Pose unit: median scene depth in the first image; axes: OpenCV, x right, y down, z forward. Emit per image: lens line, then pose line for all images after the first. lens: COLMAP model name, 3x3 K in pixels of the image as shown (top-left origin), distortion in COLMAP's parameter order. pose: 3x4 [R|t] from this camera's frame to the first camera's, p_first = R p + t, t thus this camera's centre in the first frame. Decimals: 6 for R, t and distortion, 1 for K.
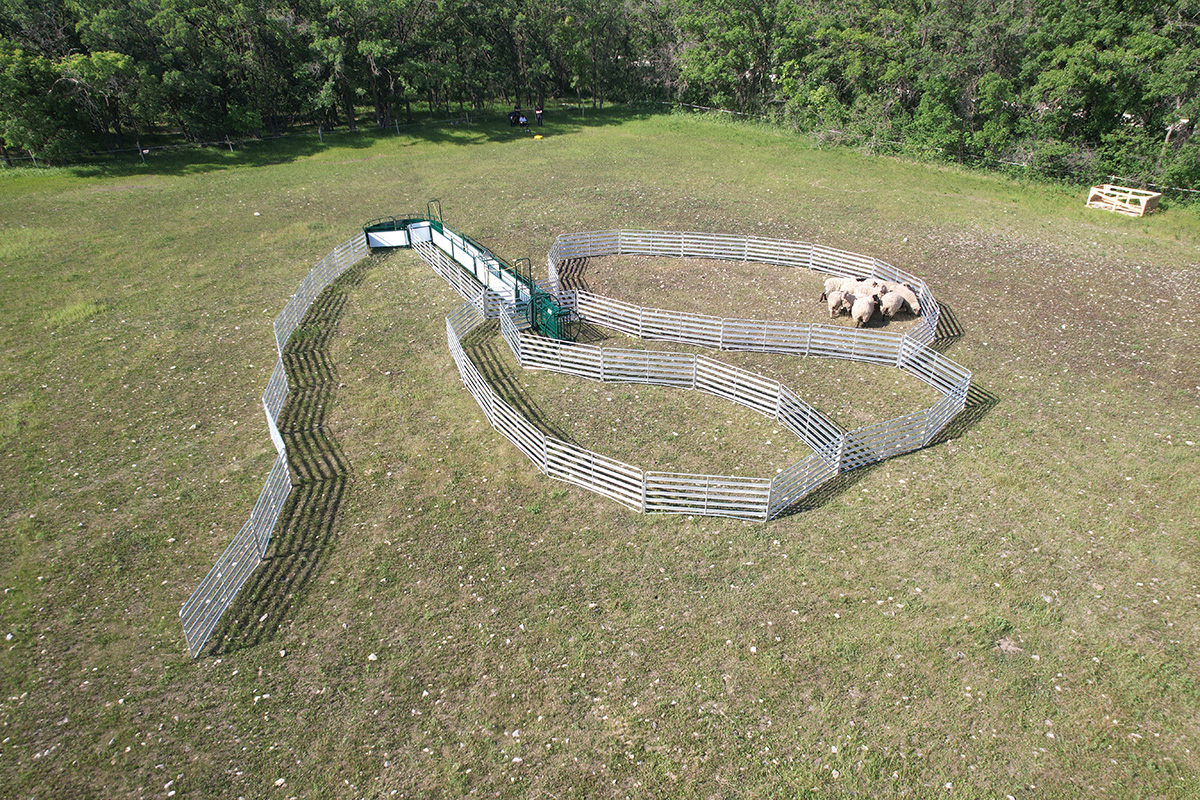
lens RADIAL K [[768.5, 0, 598.5], [0, 768.5, 403.1], [0, 0, 1]] dist [-0.085029, 0.077830]
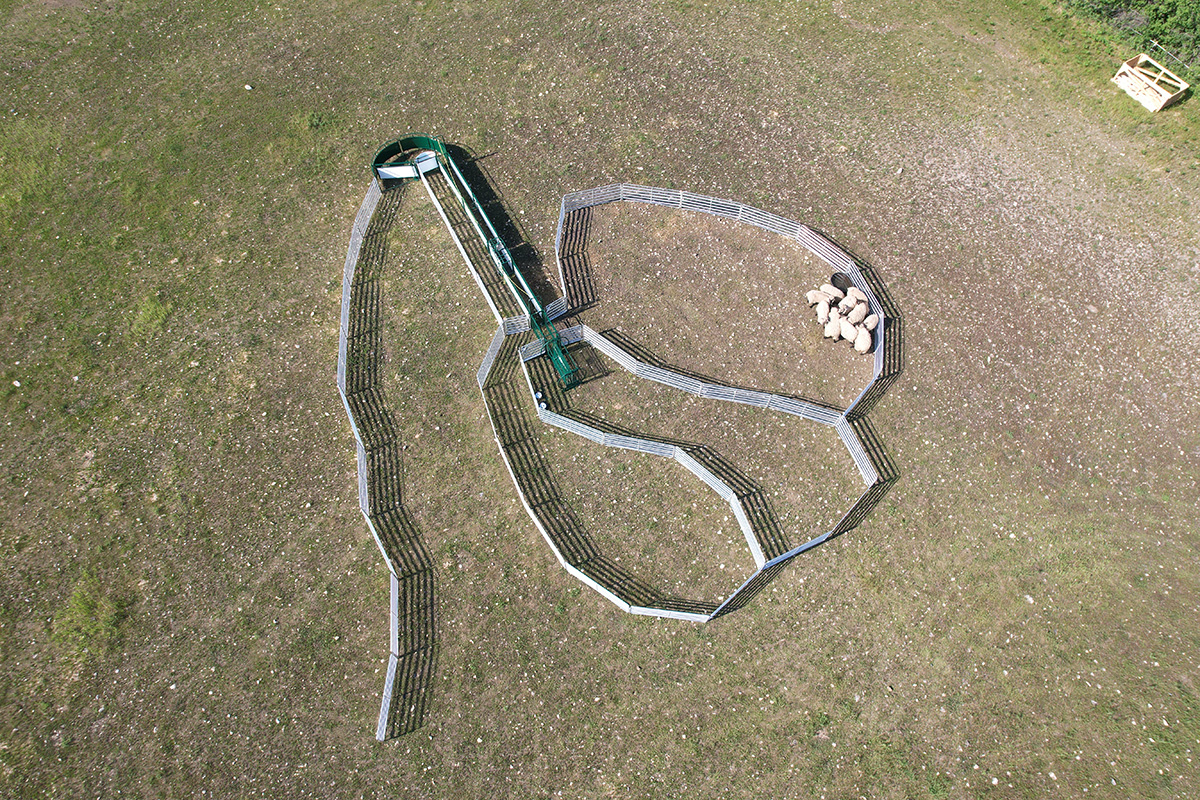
lens RADIAL K [[768.5, 0, 598.5], [0, 768.5, 403.1], [0, 0, 1]] dist [-0.085029, 0.077830]
pose [[0.999996, 0.002350, -0.001790, -0.002826], [-0.000921, 0.823817, 0.566856, -1.075367], [0.002807, -0.566851, 0.823815, -0.049903]]
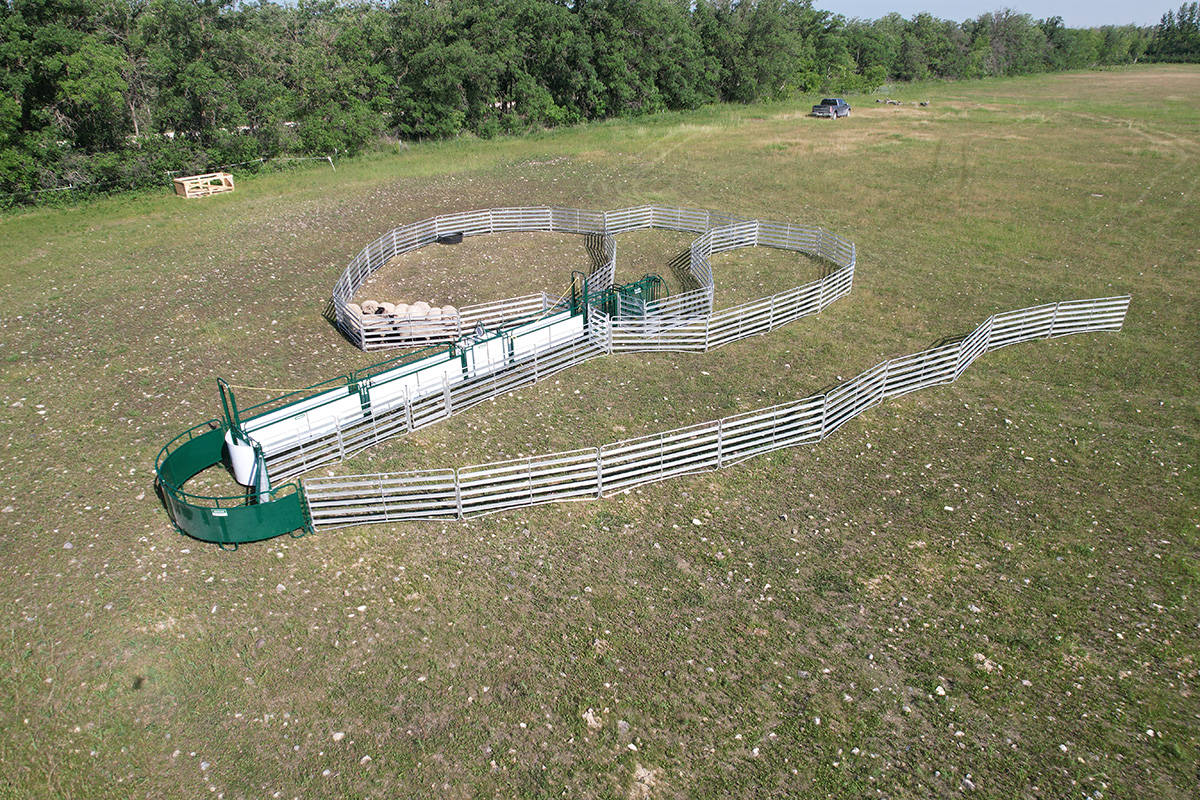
lens RADIAL K [[766.7, 0, 598.1], [0, 766.7, 402.3], [0, 0, 1]] dist [-0.076688, 0.067357]
pose [[-0.308297, -0.402031, 0.862163, -1.326796], [0.456401, 0.732680, 0.504855, -0.748324], [-0.834656, 0.549137, -0.042395, 1.665001]]
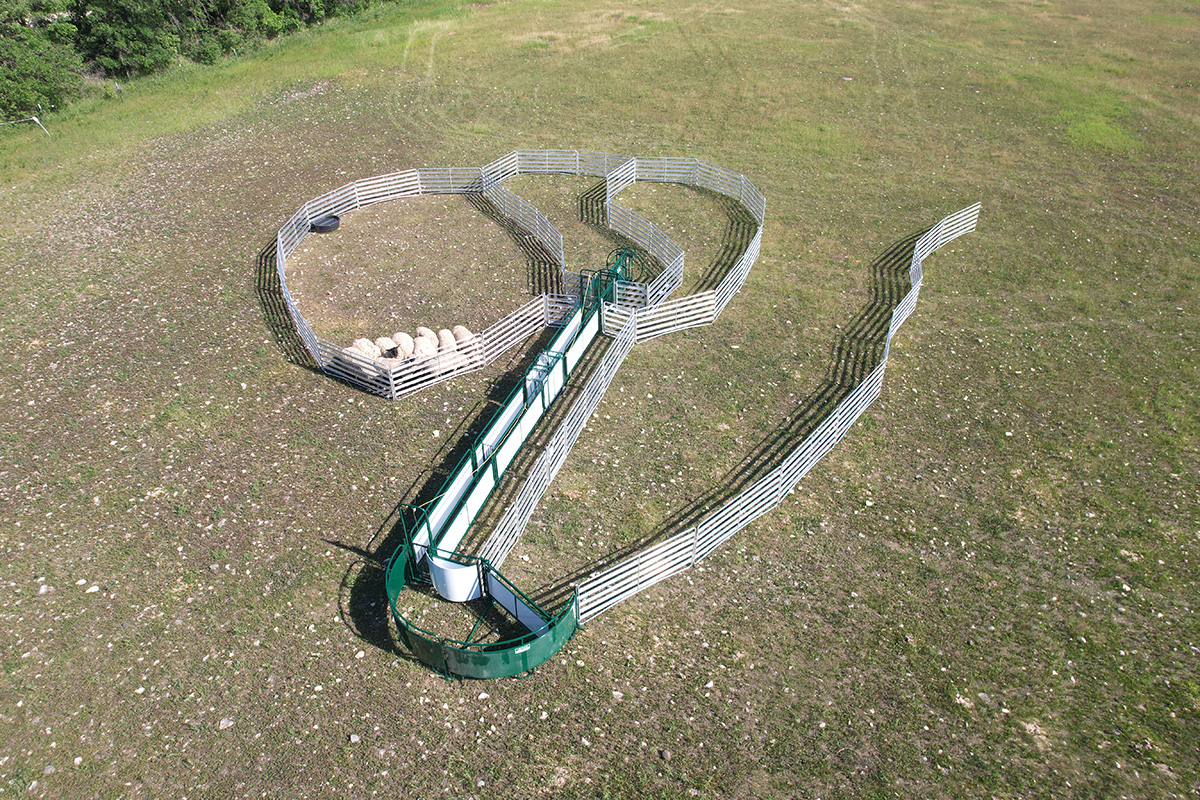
lens RADIAL K [[768.5, 0, 598.5], [0, 768.5, 403.1], [0, 0, 1]] dist [-0.085029, 0.077830]
pose [[-0.686602, -0.409444, 0.600777, -1.001665], [0.356007, 0.531149, 0.768856, -1.128218], [-0.633905, 0.741779, -0.218923, 1.947346]]
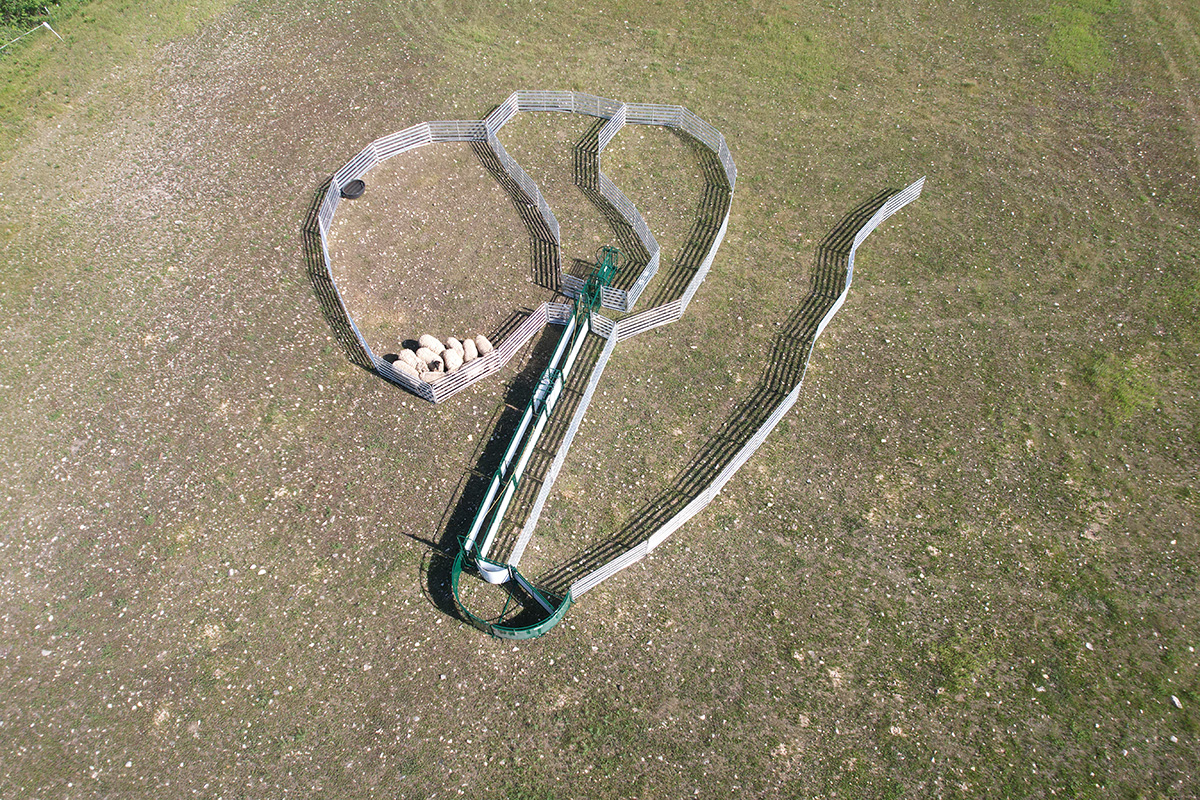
lens RADIAL K [[766.7, 0, 598.1], [0, 766.7, 402.3], [0, 0, 1]] dist [-0.076688, 0.067357]
pose [[-0.683162, -0.584090, 0.438324, -1.002508], [0.358062, 0.255206, 0.898143, -1.636452], [-0.636459, 0.770525, 0.034793, 1.620094]]
